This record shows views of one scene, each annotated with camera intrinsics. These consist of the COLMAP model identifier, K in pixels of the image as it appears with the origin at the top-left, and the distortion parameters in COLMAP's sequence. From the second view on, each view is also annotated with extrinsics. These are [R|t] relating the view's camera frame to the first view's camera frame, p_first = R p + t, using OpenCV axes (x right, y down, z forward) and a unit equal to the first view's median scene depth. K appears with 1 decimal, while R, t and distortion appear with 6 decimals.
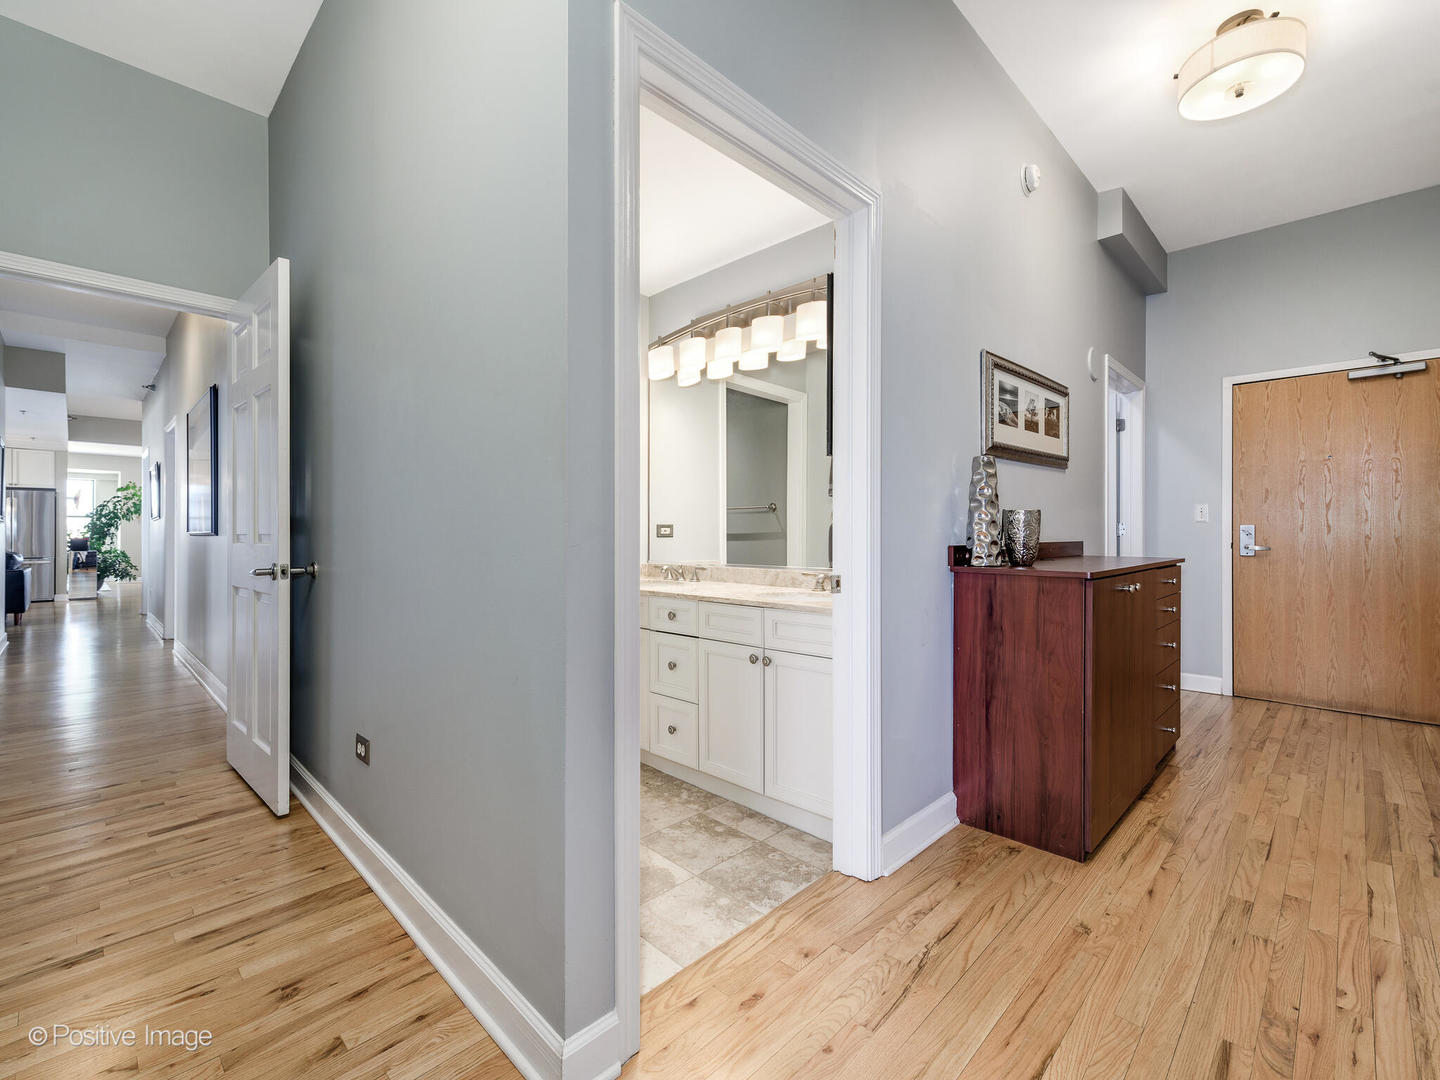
lens RADIAL K [[788.9, 0, 738.2], [0, 788.9, 536.8], [0, 0, 1]] dist [-0.001364, 0.000630]
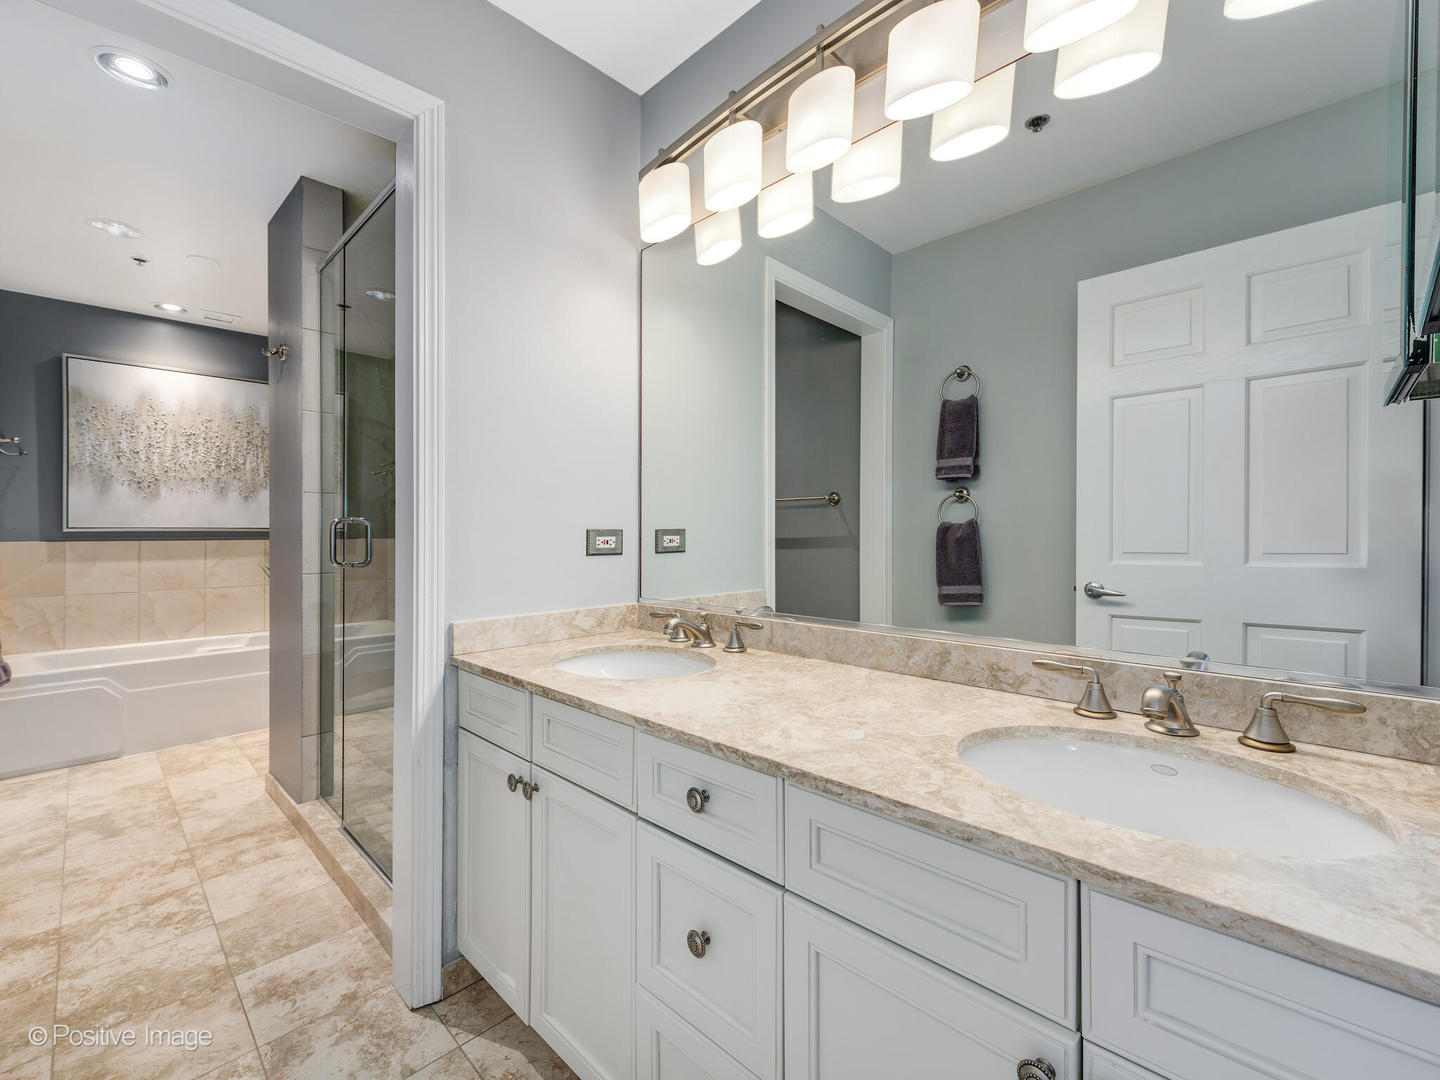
lens RADIAL K [[788.9, 0, 738.2], [0, 788.9, 536.8], [0, 0, 1]] dist [-0.001364, 0.000630]
pose [[0.999997, 0.000299, 0.002617, -0.057089], [-0.000318, 0.999973, 0.007392, -0.016684], [-0.002615, -0.007393, 0.999969, 0.549391]]
